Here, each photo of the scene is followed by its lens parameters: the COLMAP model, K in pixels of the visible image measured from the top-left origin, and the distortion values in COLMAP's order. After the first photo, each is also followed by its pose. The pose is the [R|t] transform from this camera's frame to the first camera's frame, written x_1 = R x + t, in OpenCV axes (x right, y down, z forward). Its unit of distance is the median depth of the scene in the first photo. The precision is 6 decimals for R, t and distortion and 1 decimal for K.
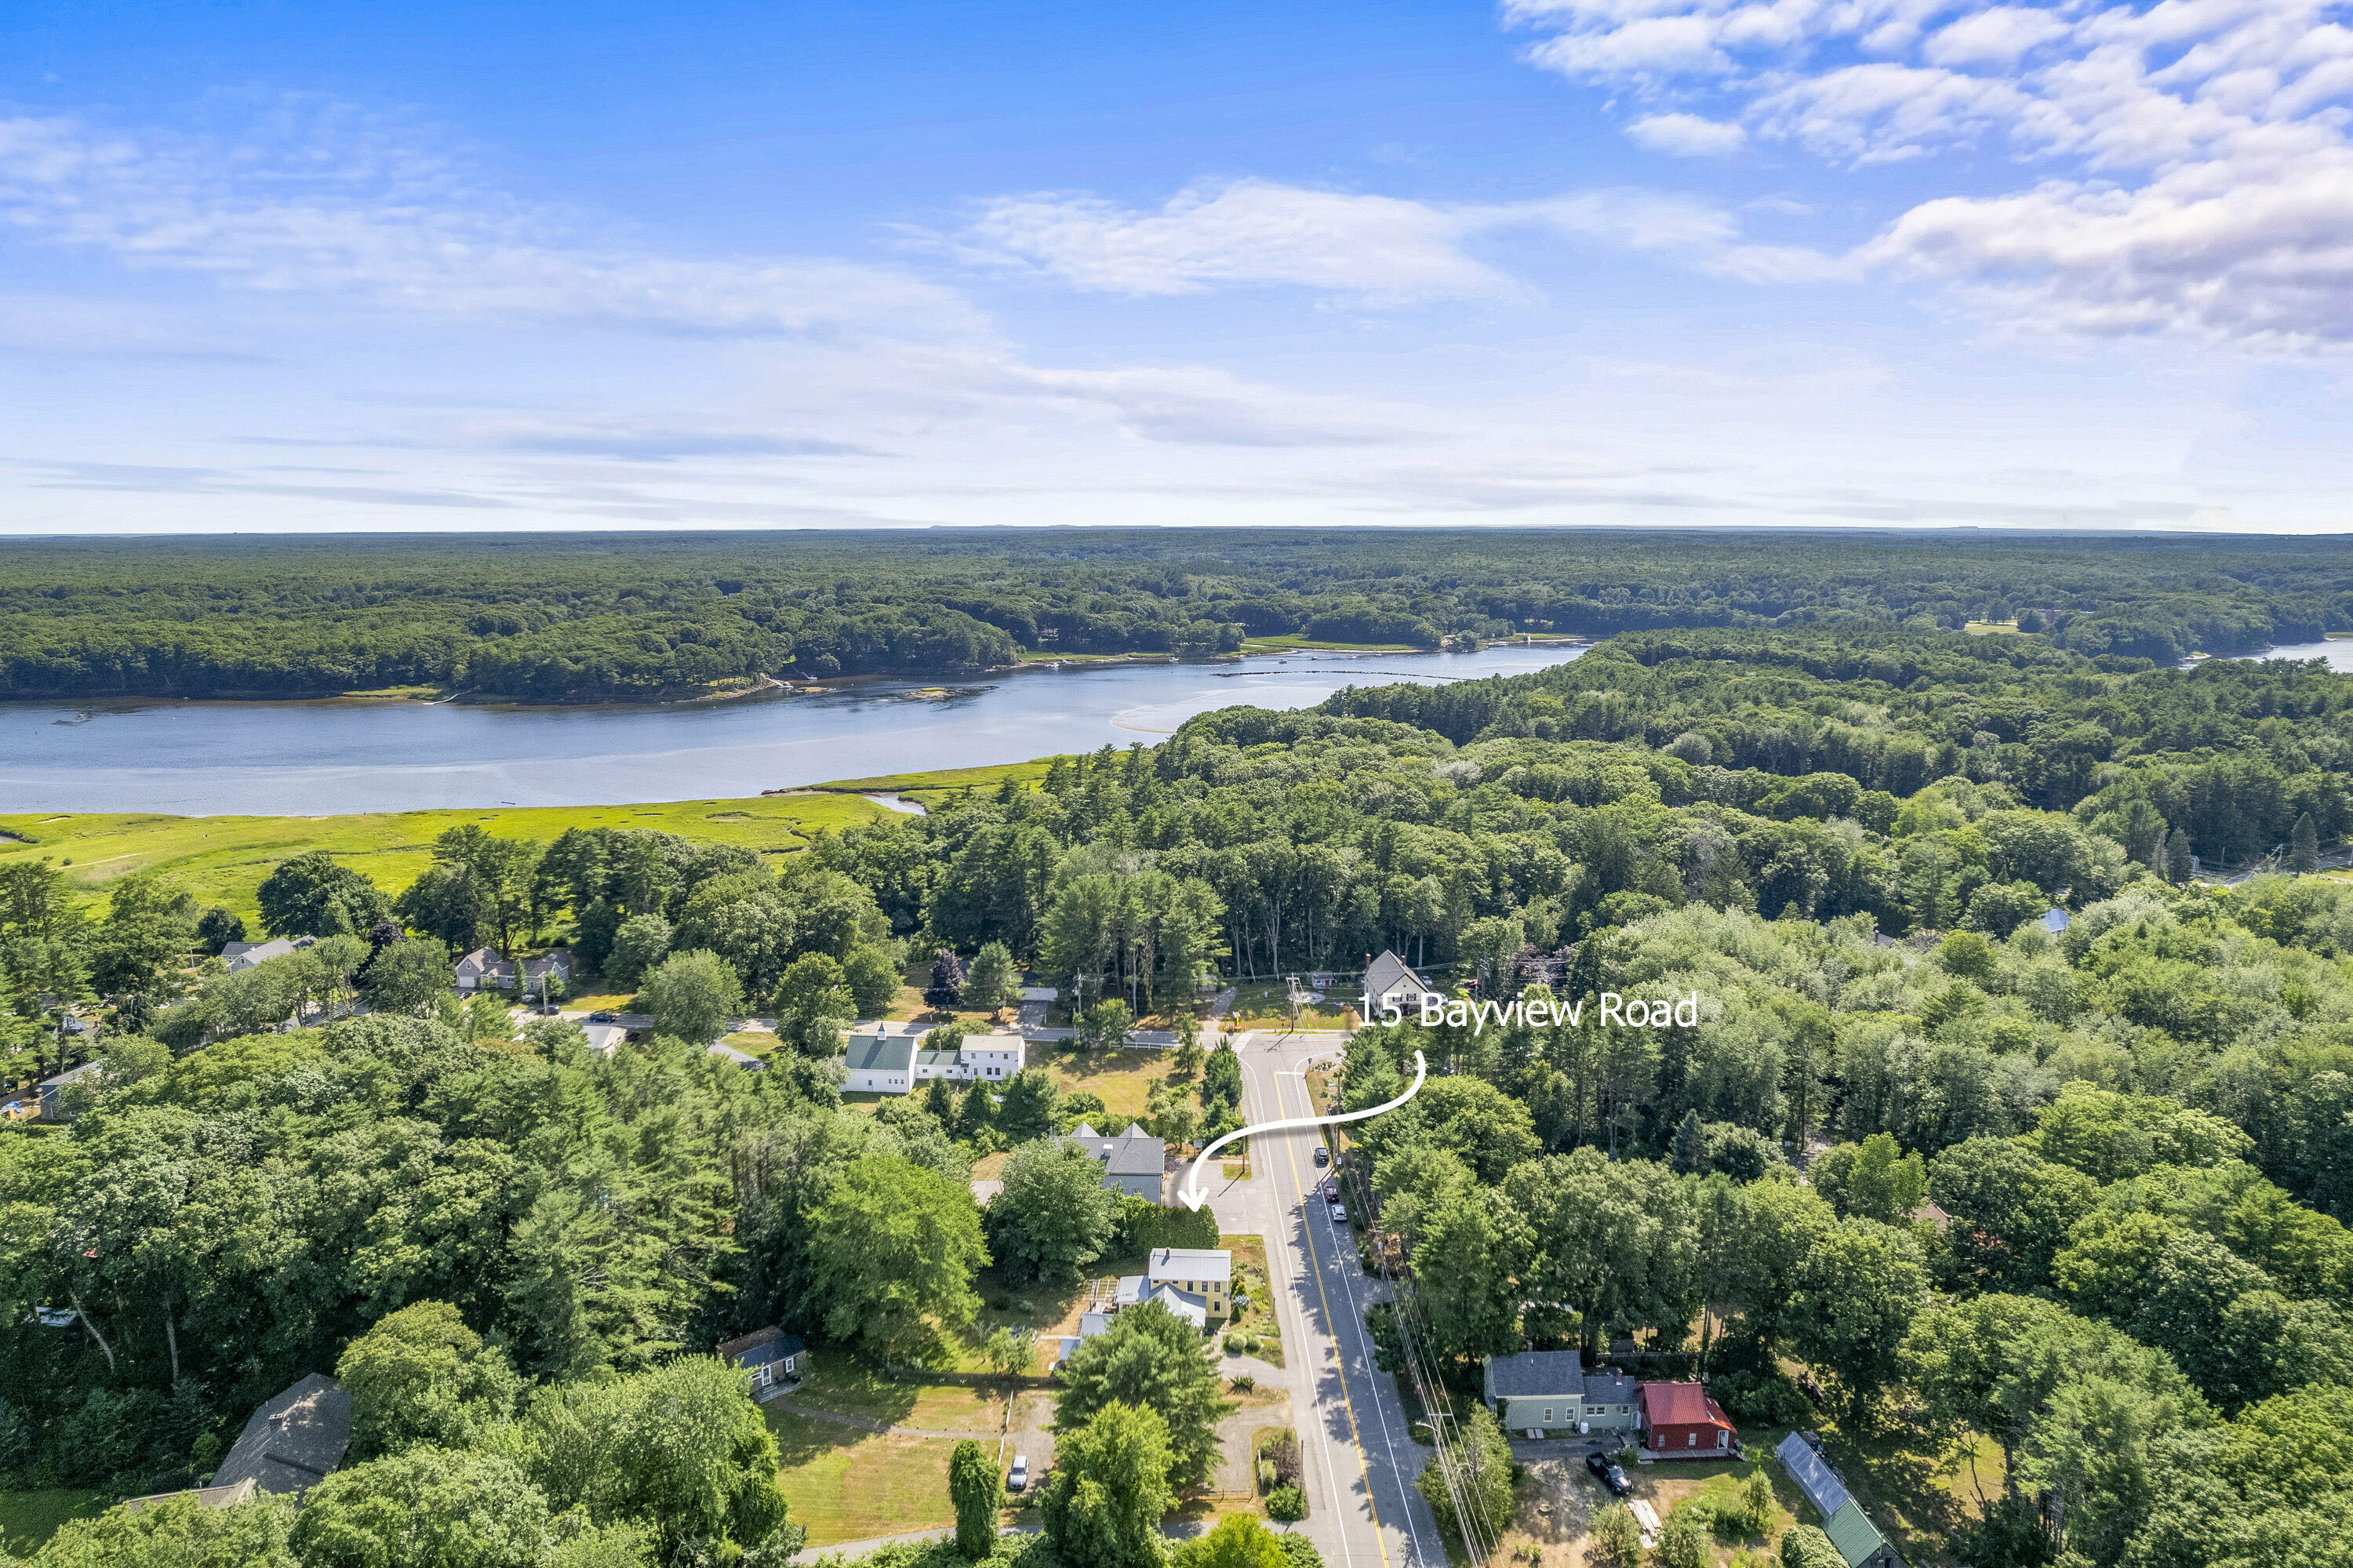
lens RADIAL K [[1544.6, 0, 1176.5], [0, 1544.6, 784.0], [0, 0, 1]] dist [-0.003388, -0.000529]
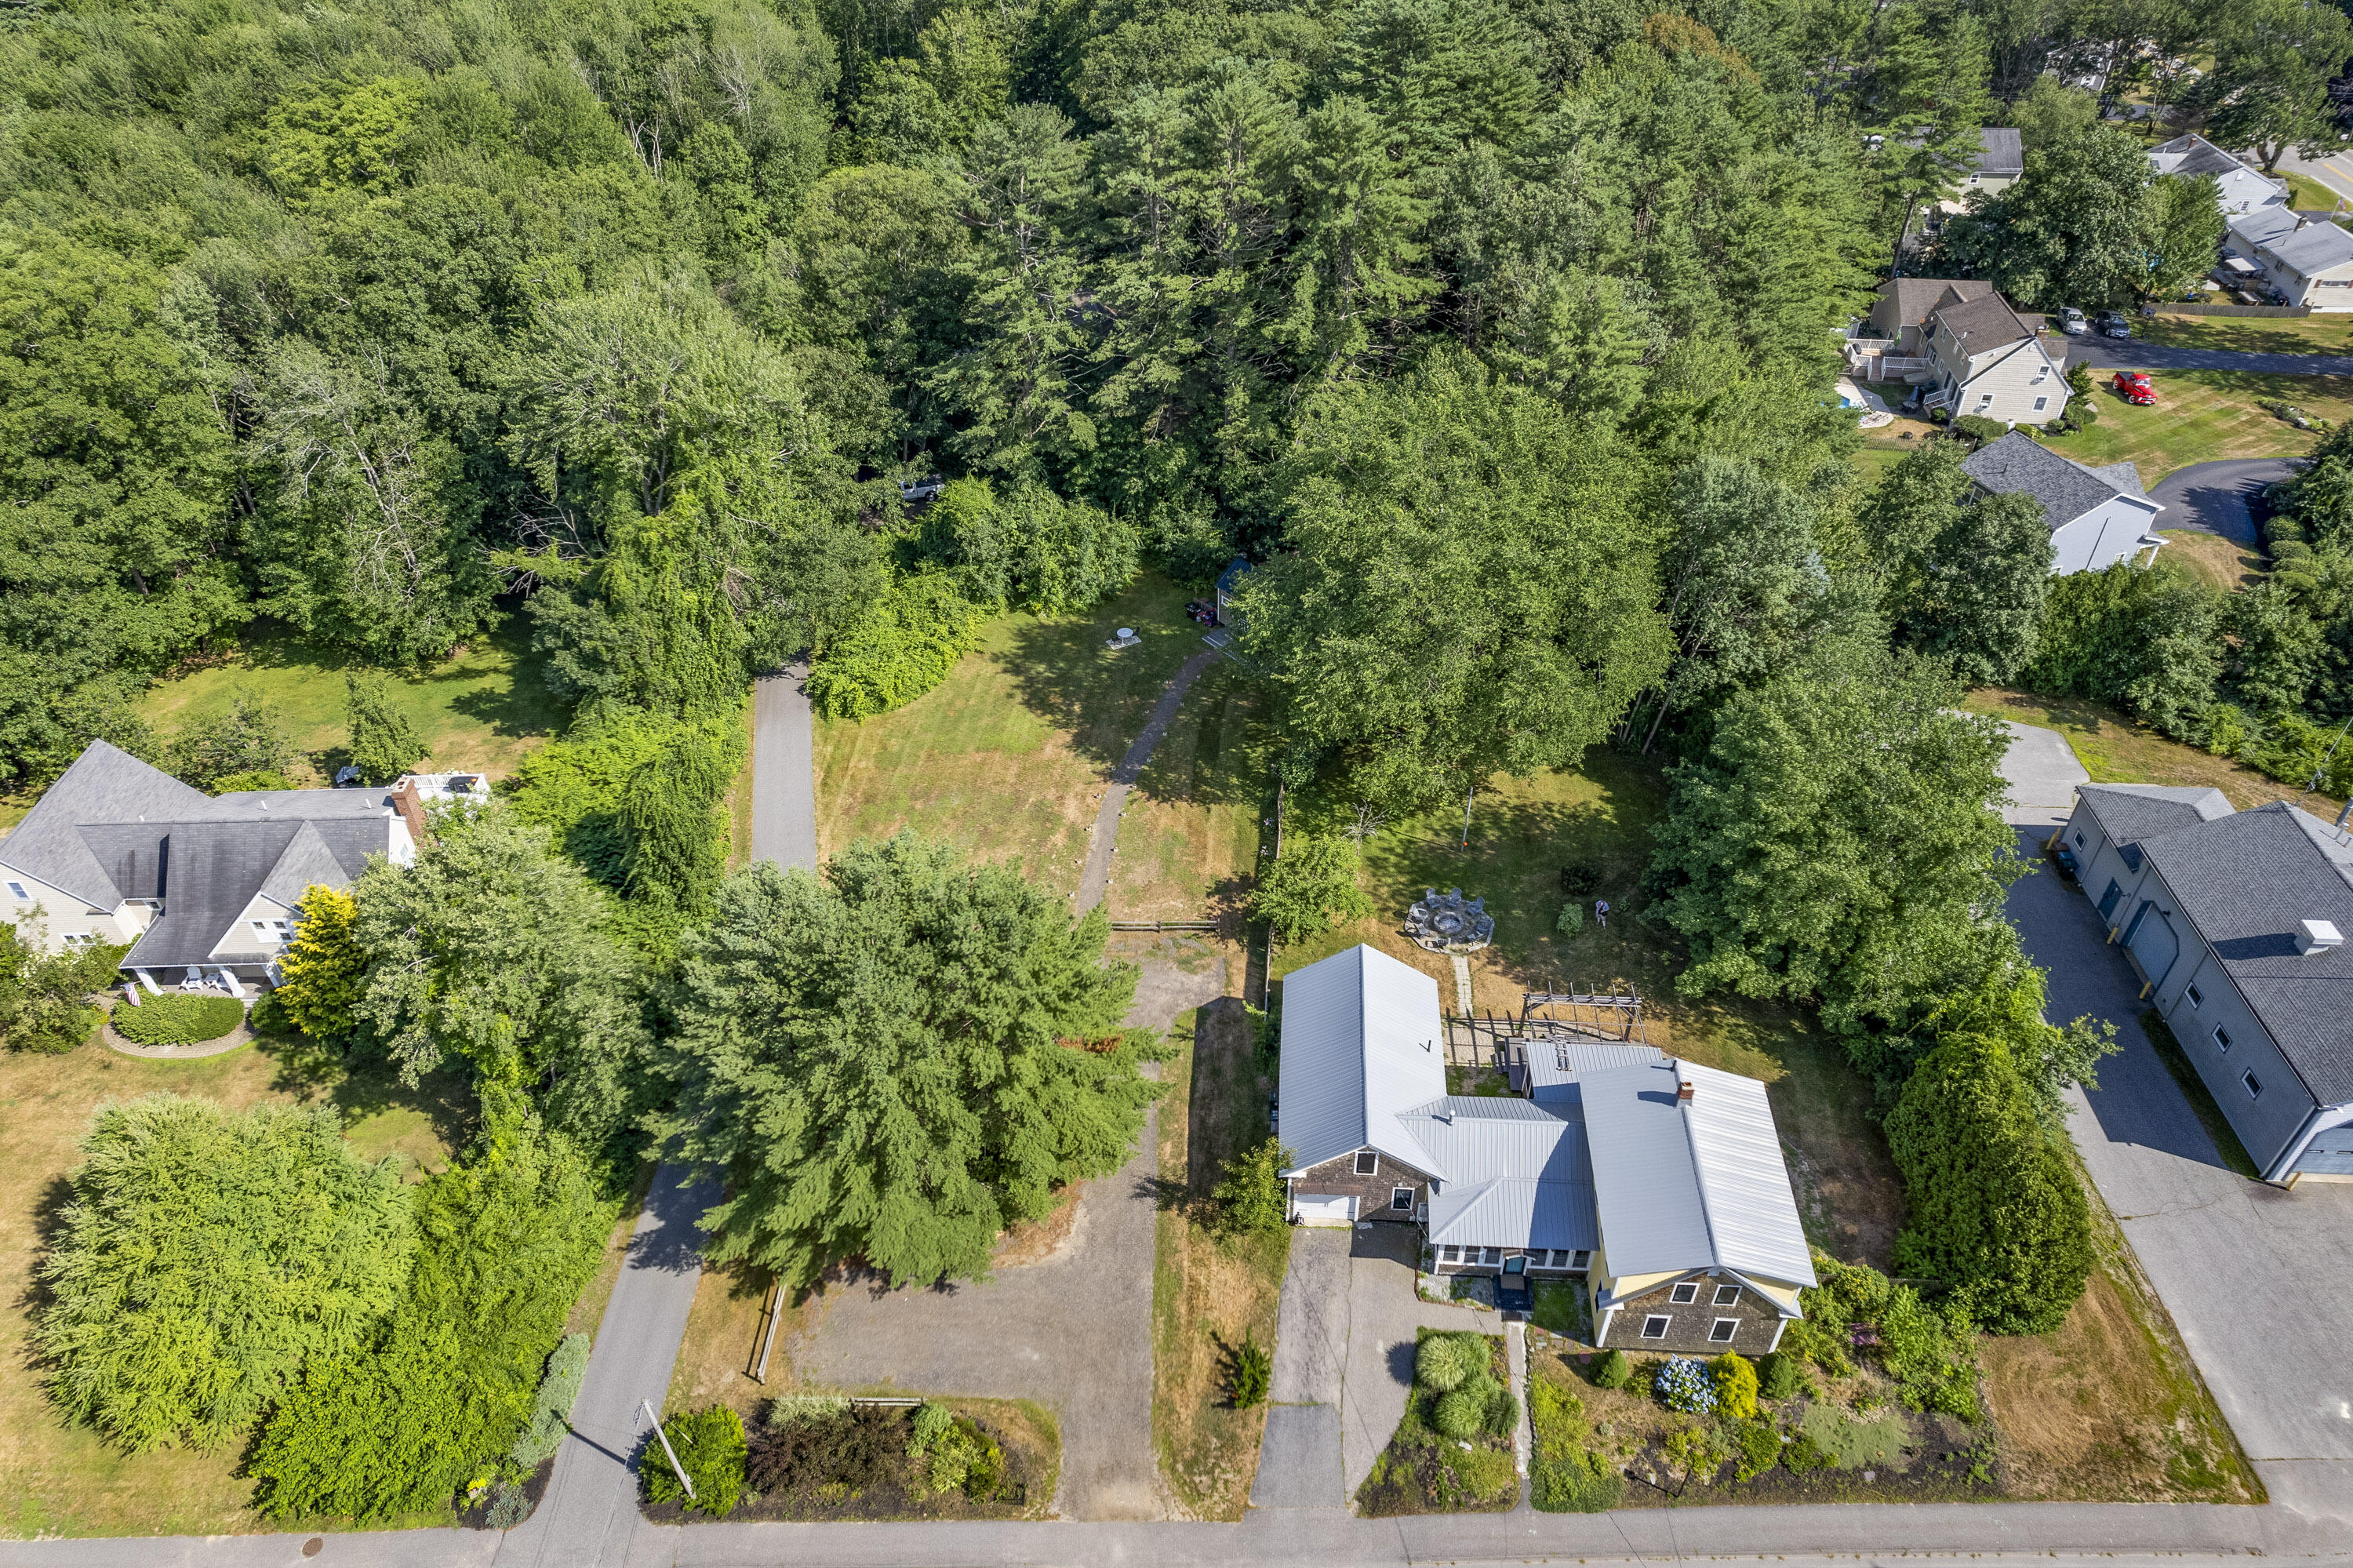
lens RADIAL K [[1528.2, 0, 1176.5], [0, 1528.2, 784.0], [0, 0, 1]] dist [-0.102665, 0.087054]
pose [[-0.014975, 0.628196, -0.777911, 0.213562], [-0.161893, 0.766209, 0.621863, 0.078956], [0.986695, 0.135251, 0.090227, 0.908023]]
